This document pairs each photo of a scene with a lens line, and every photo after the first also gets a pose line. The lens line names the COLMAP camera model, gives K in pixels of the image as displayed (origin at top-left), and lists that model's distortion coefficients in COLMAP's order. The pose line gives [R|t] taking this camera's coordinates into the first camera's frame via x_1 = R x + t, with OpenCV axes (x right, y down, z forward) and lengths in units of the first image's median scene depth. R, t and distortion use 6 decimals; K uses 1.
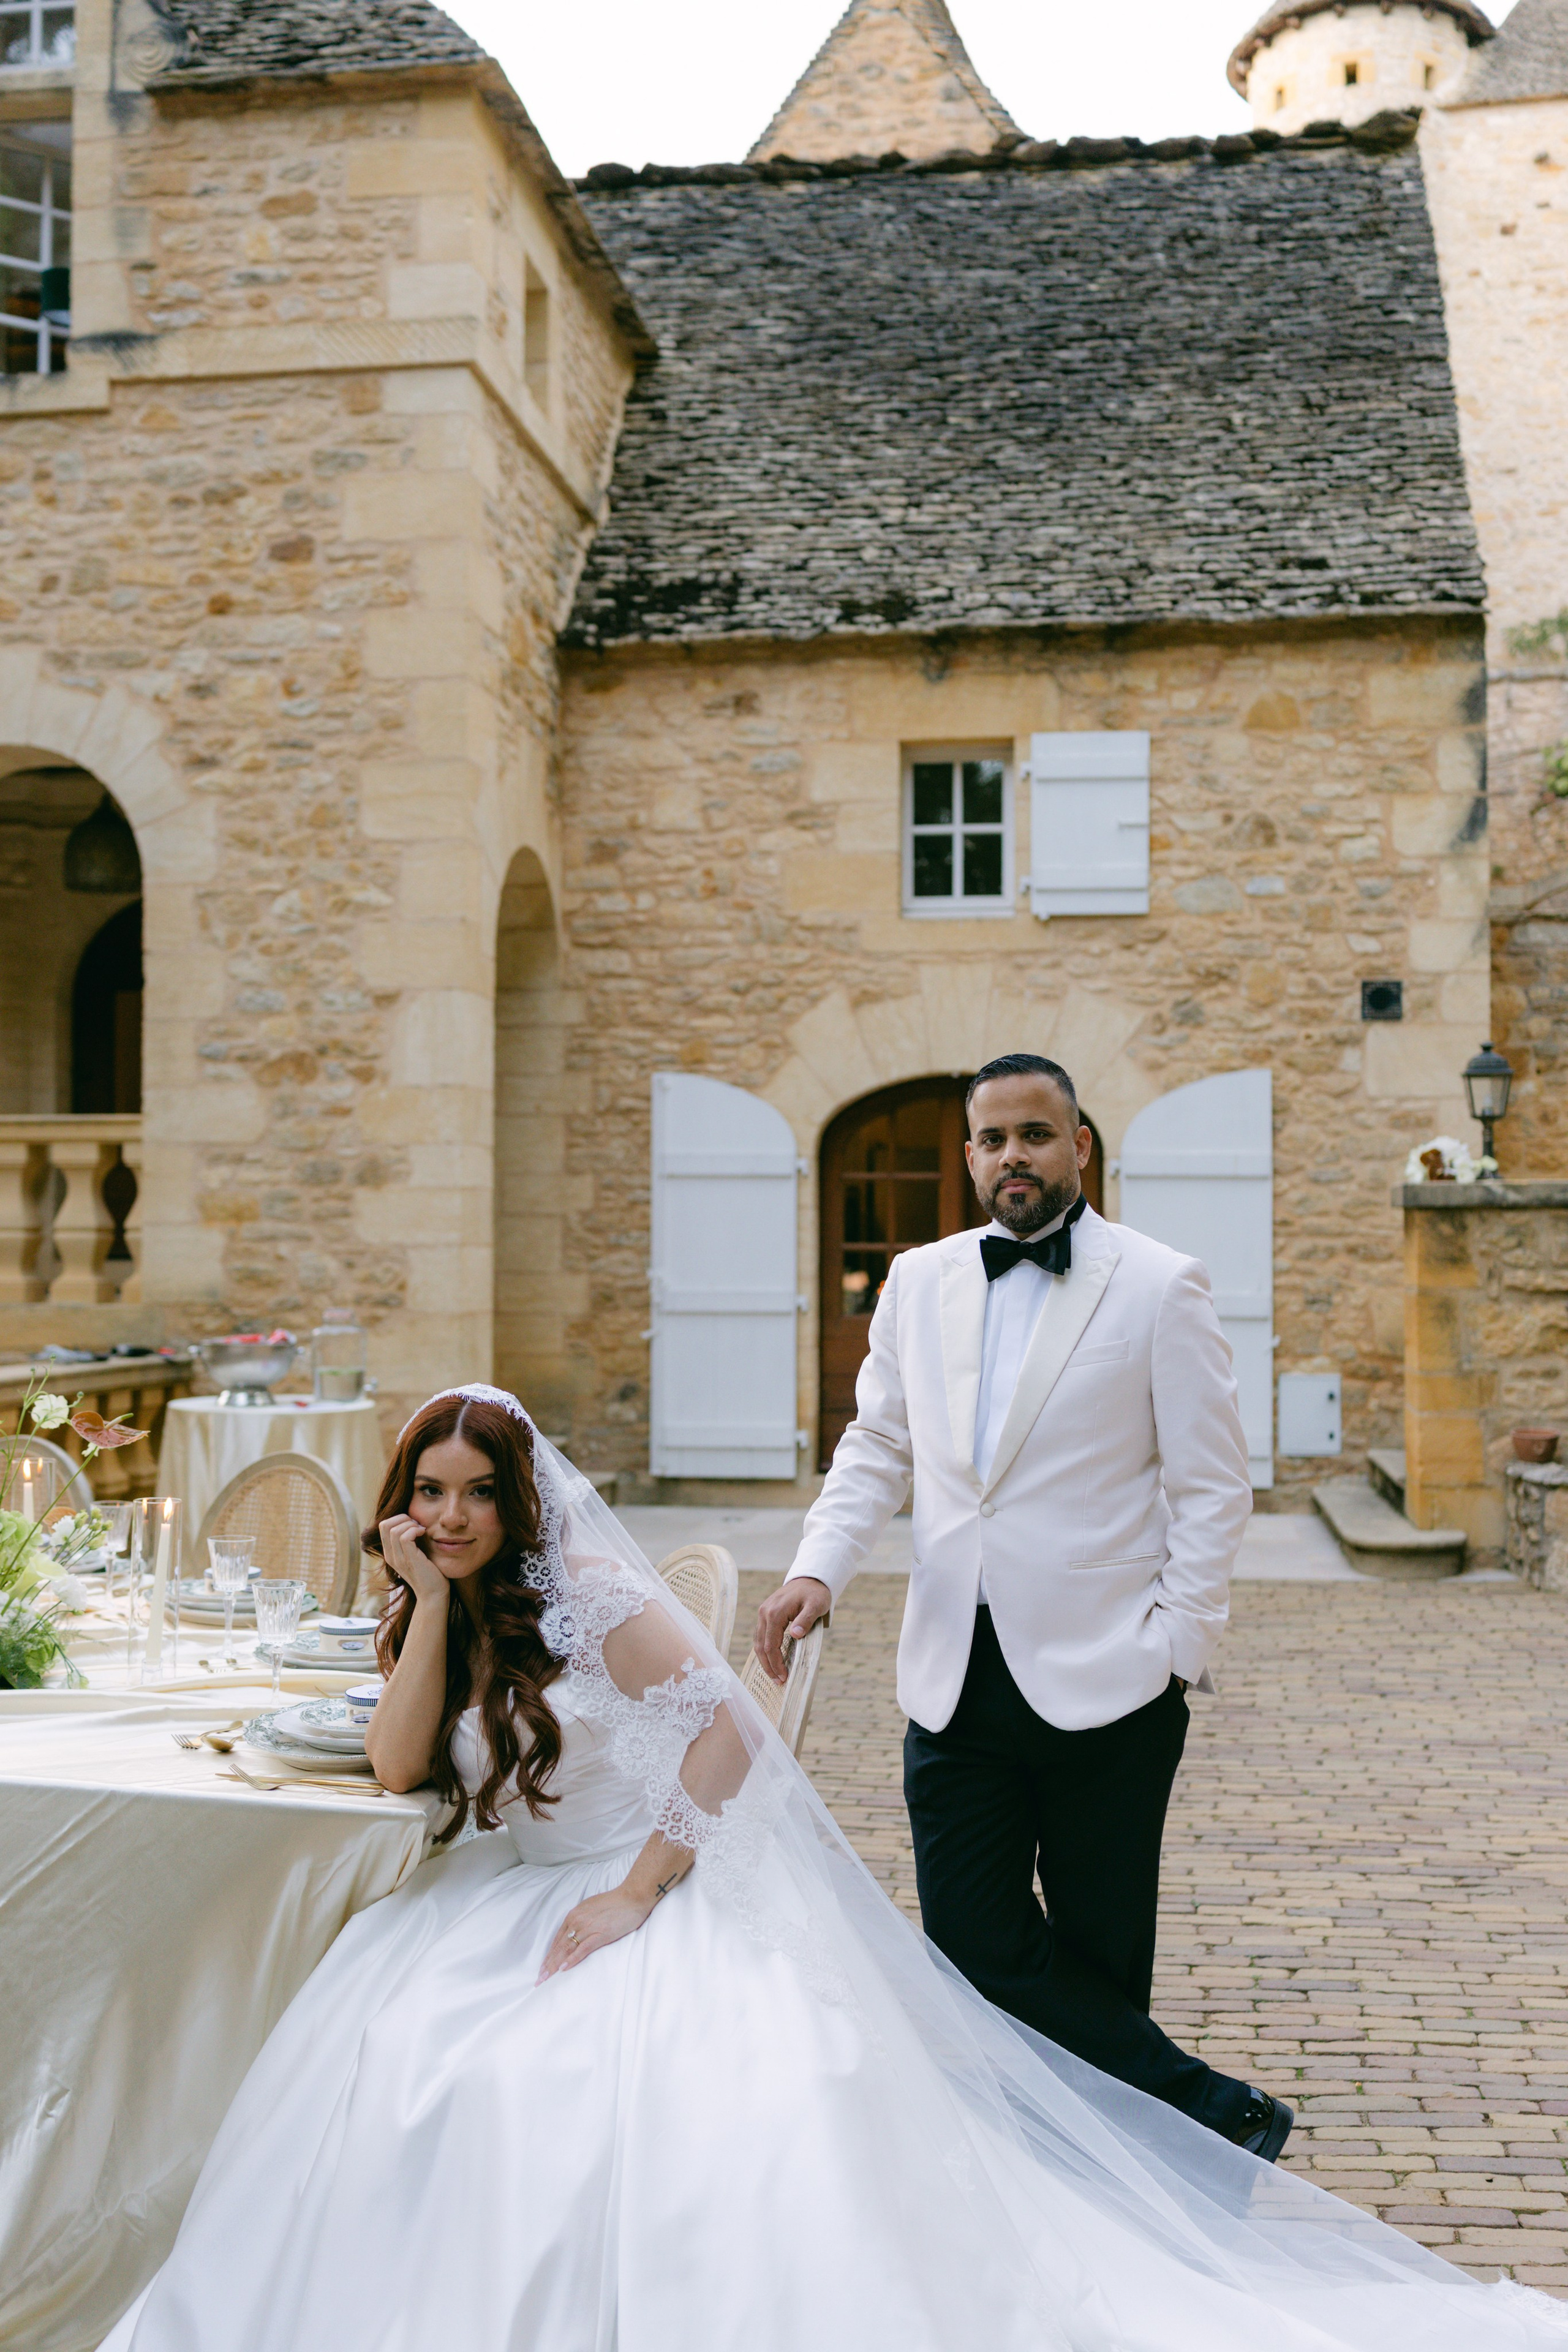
lens RADIAL K [[2259.3, 0, 759.8], [0, 2259.3, 1181.8], [0, 0, 1]] dist [0.013587, -0.031362]
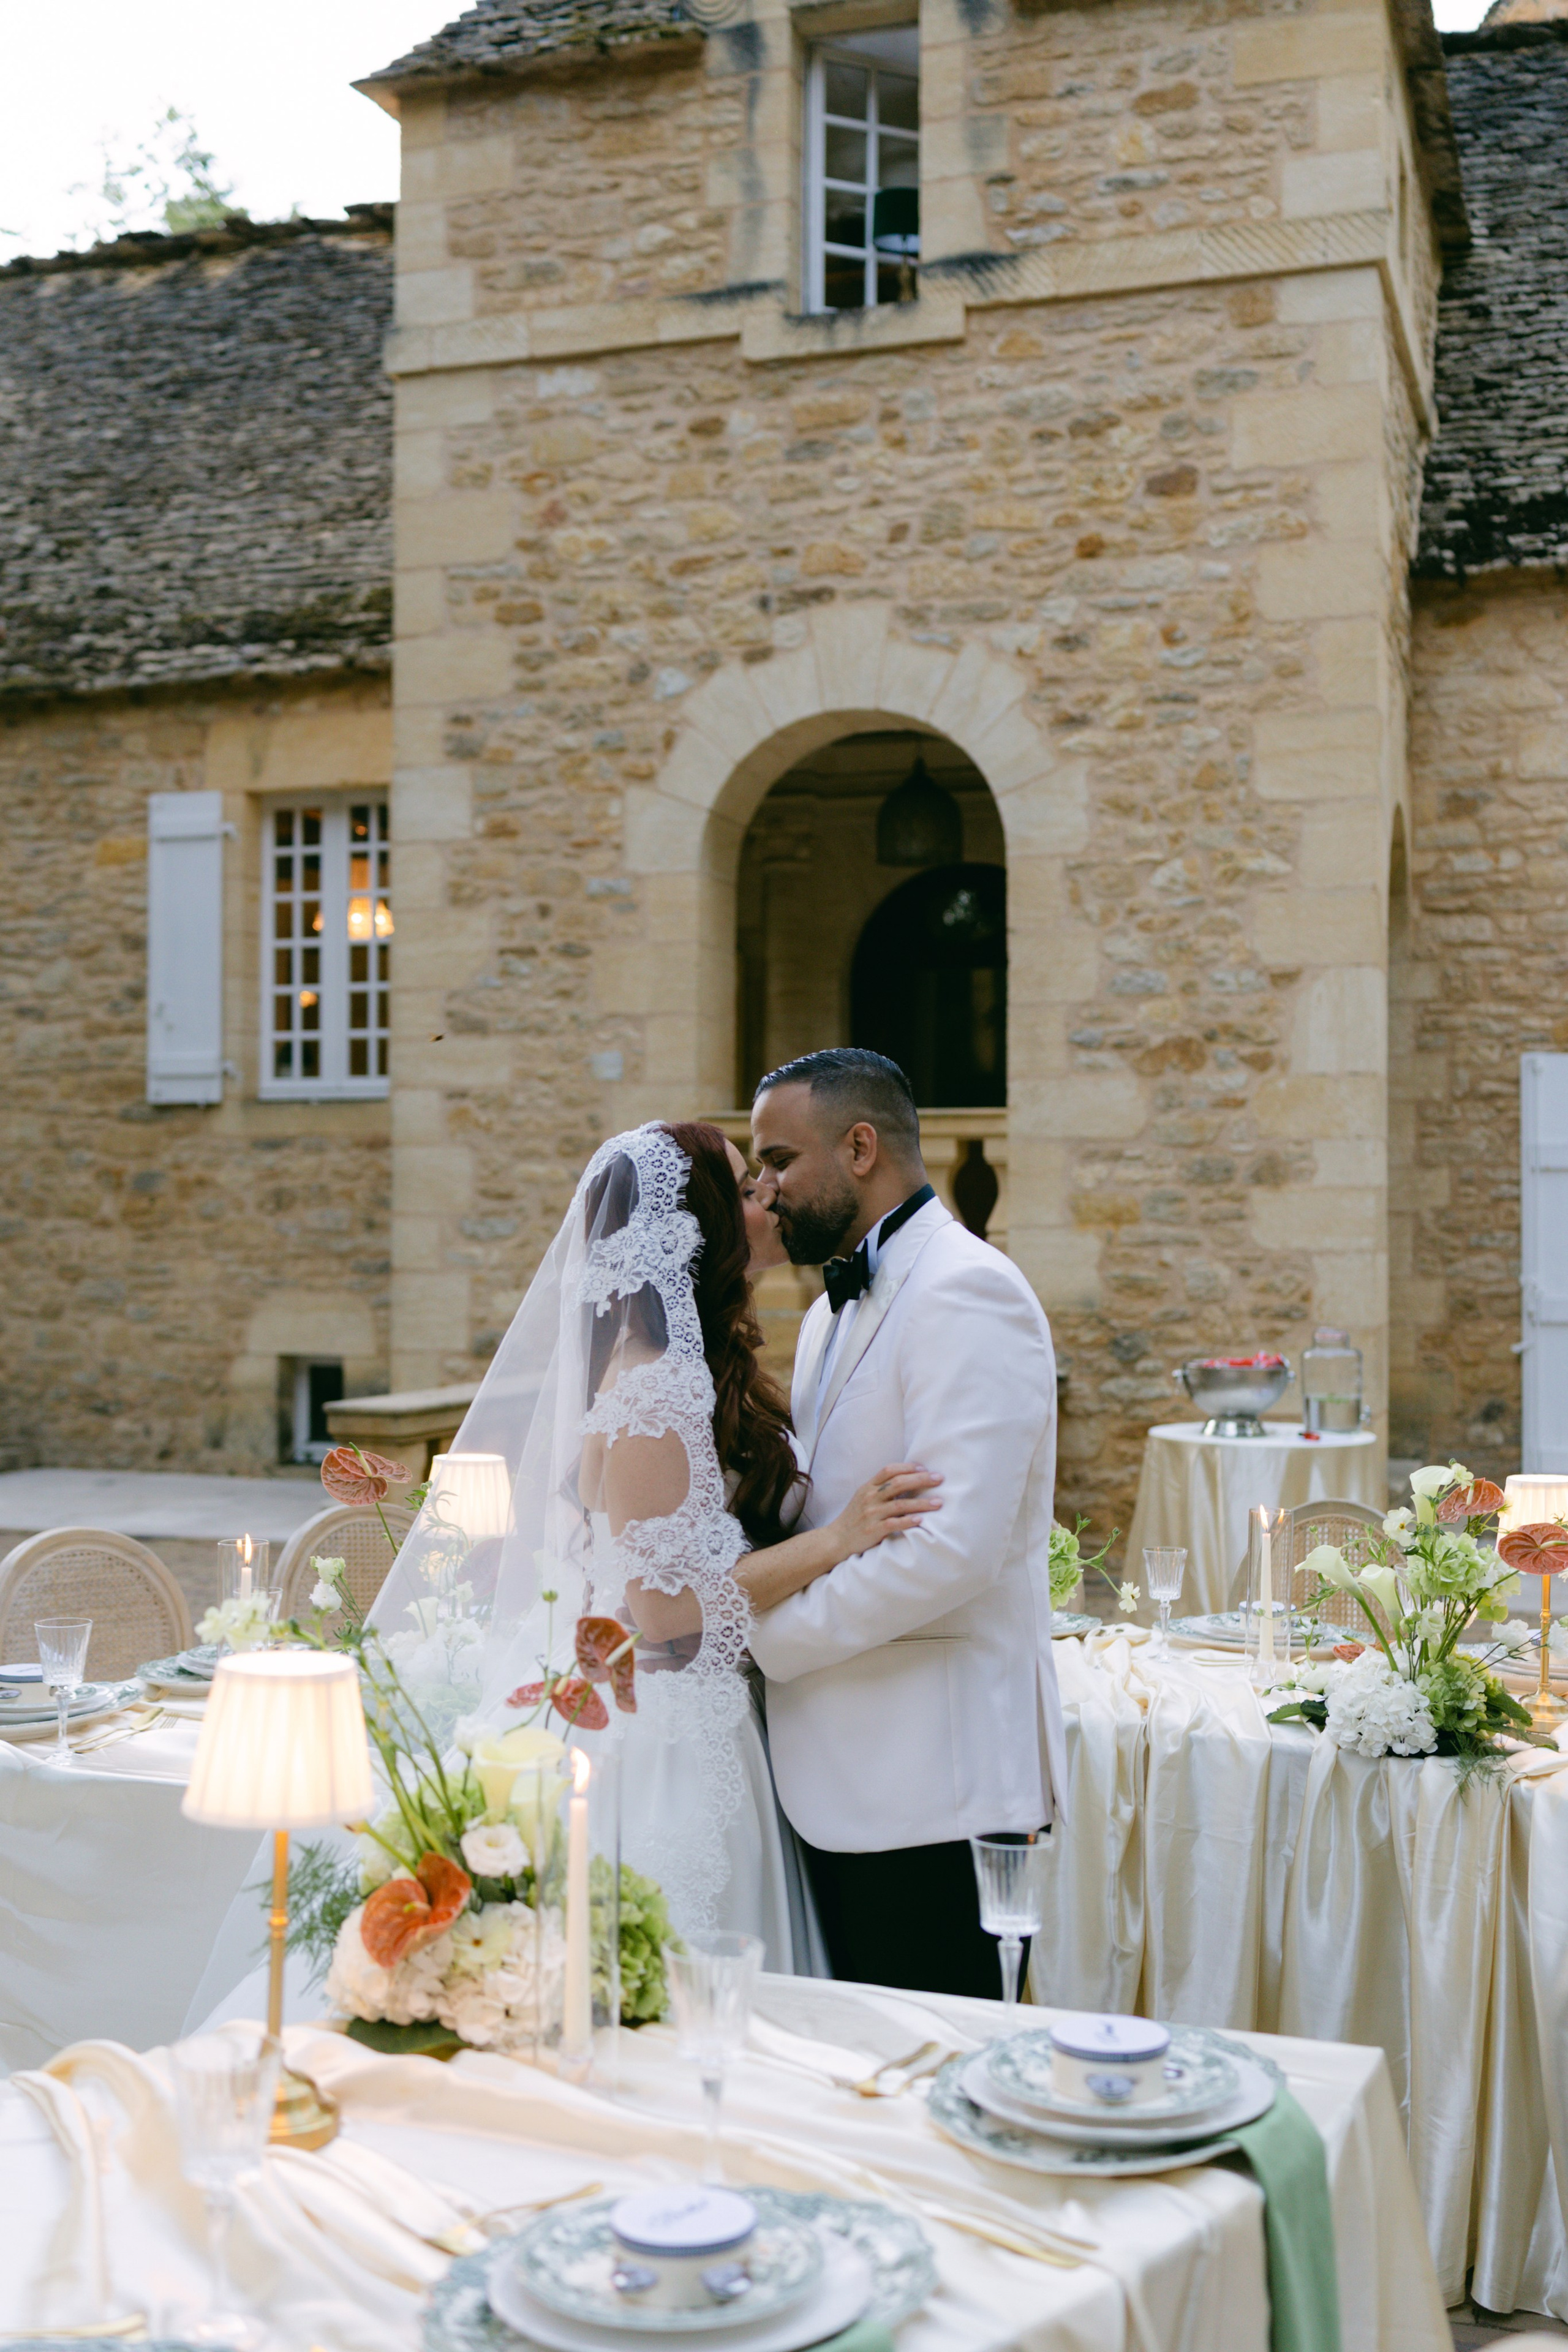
lens RADIAL K [[2391.0, 0, 771.9], [0, 2391.0, 1178.3], [0, 0, 1]] dist [0.016081, -0.034971]
pose [[0.986679, -0.003035, -0.162651, -0.191130], [0.005169, 0.999906, 0.012697, -0.012679], [0.162597, -0.013369, 0.986602, 0.022646]]
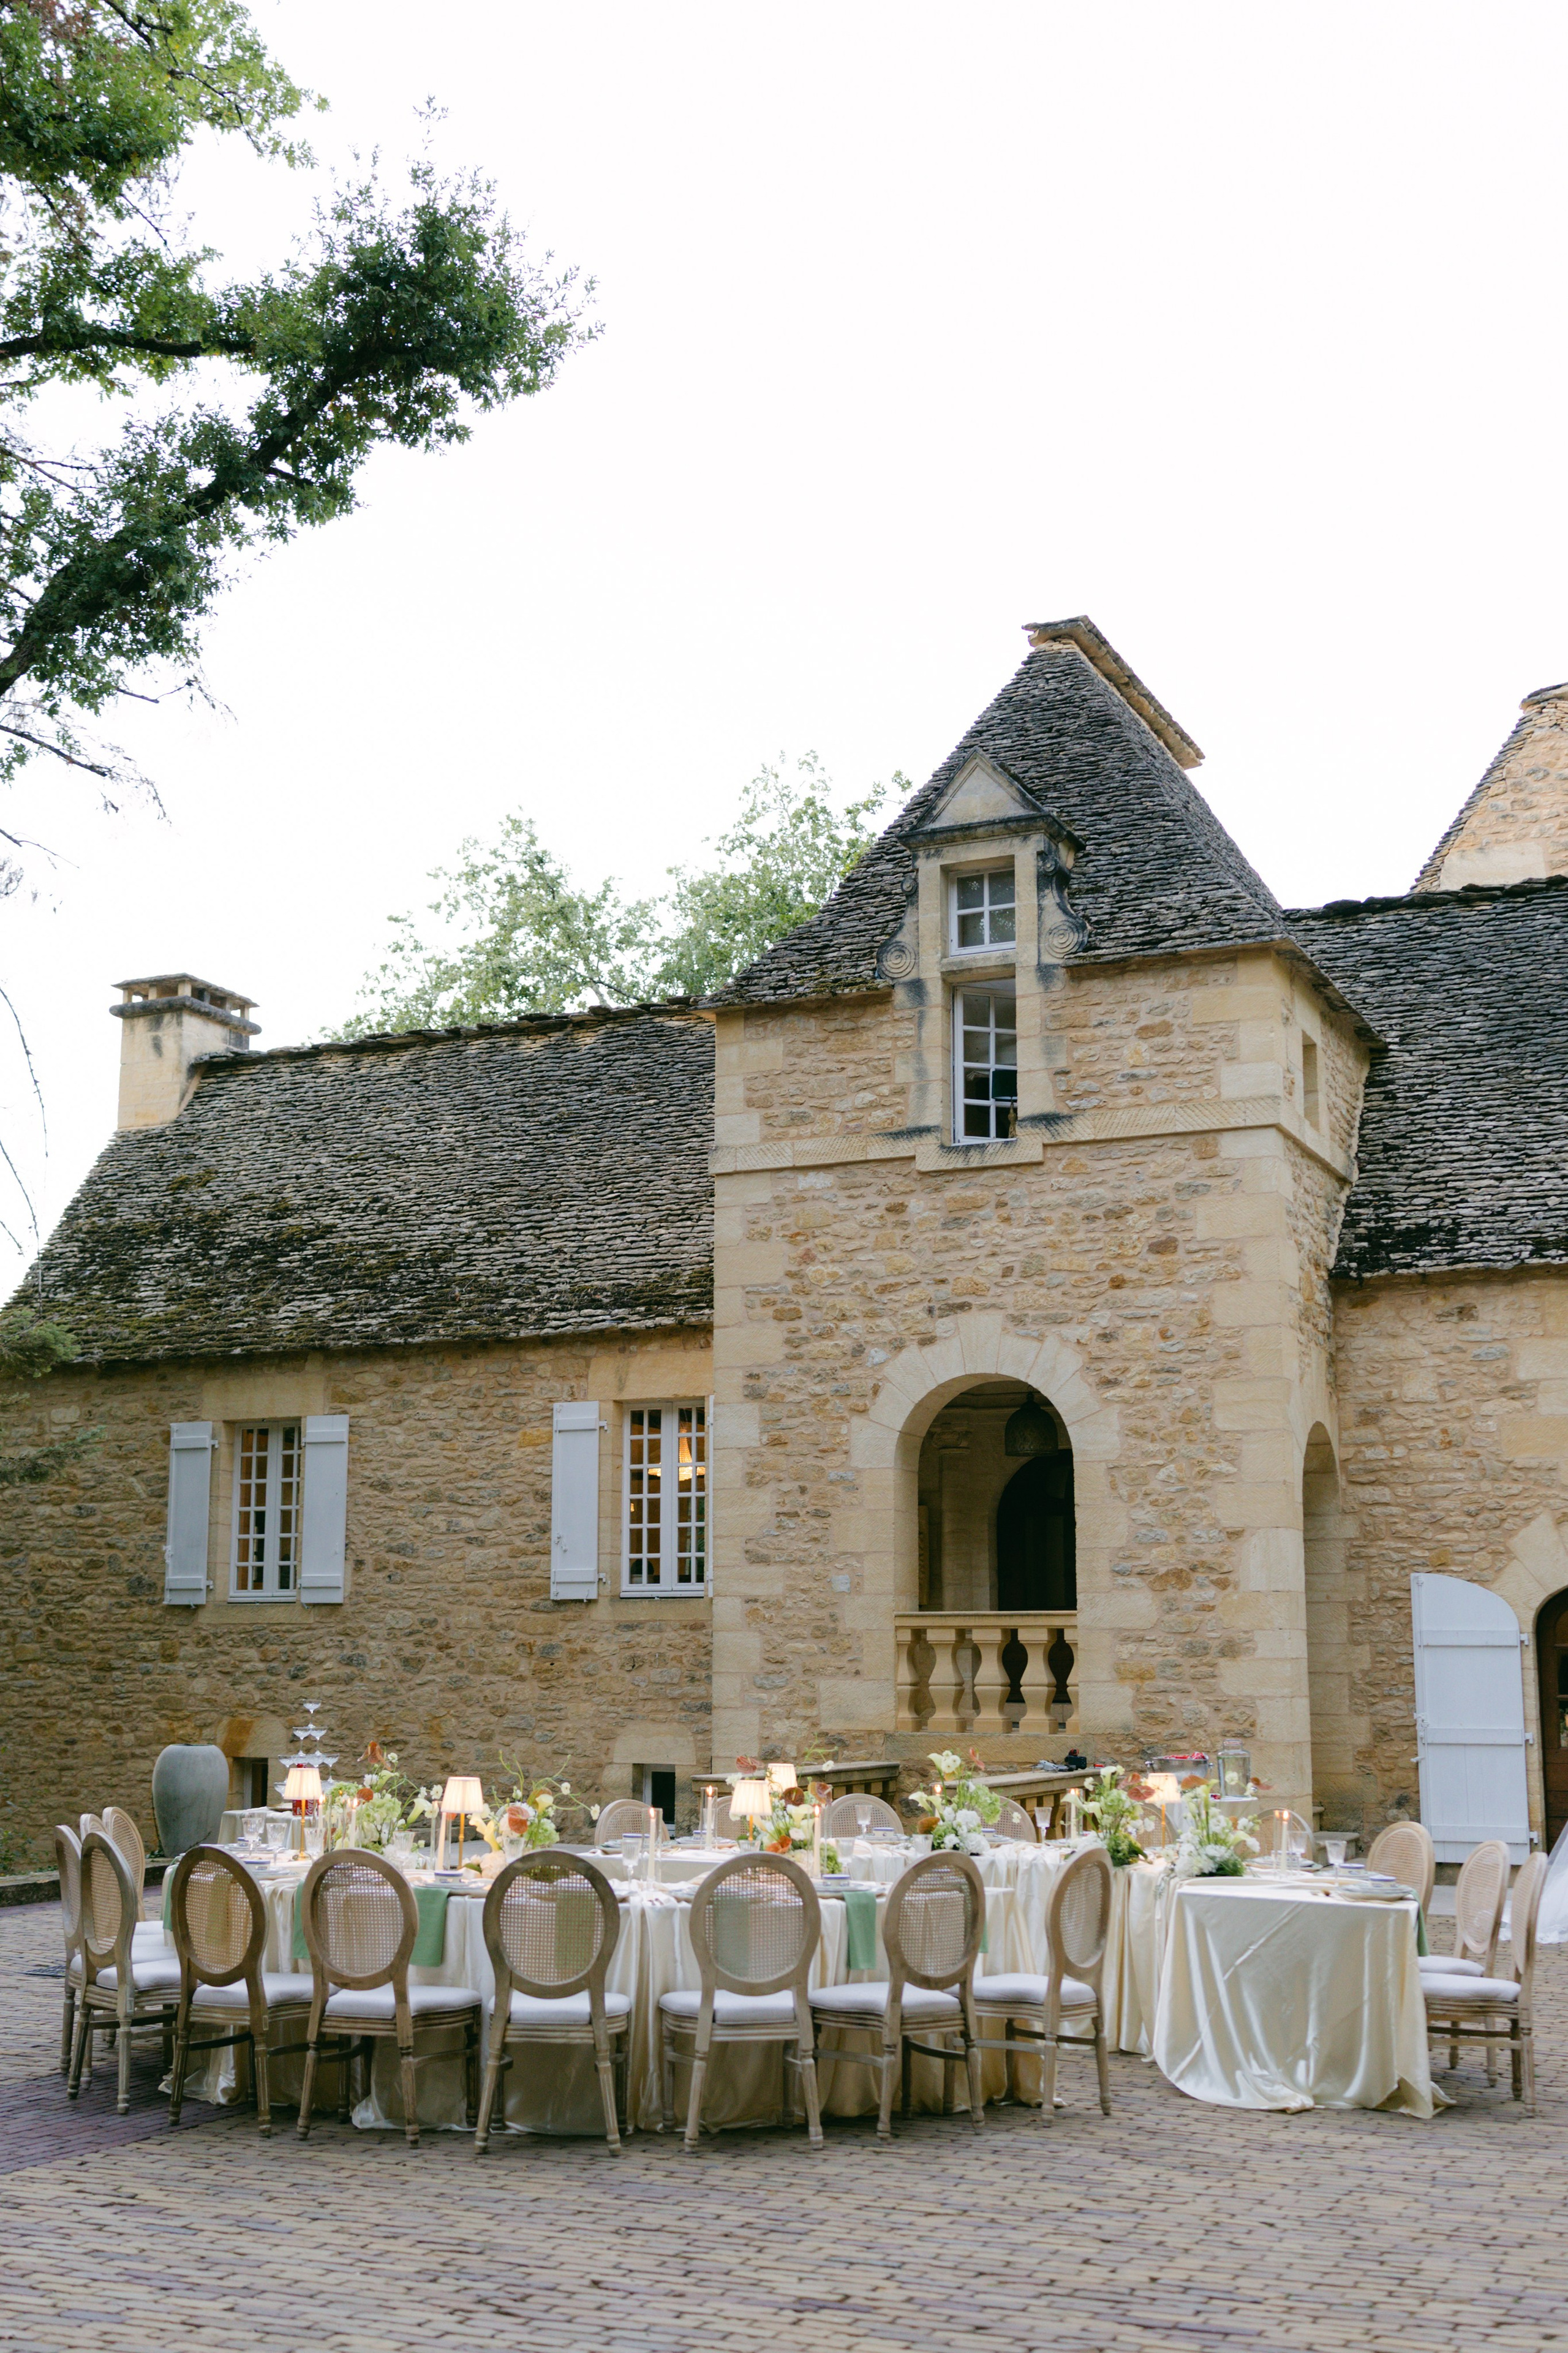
lens RADIAL K [[2479.8, 0, 740.5], [0, 2479.8, 1275.7], [0, 0, 1]] dist [0.032053, -0.023889]
pose [[0.960598, -0.043013, -0.274594, -0.015185], [0.007621, 0.991657, -0.128675, -0.036287], [0.277838, 0.121513, 0.952912, -0.654850]]
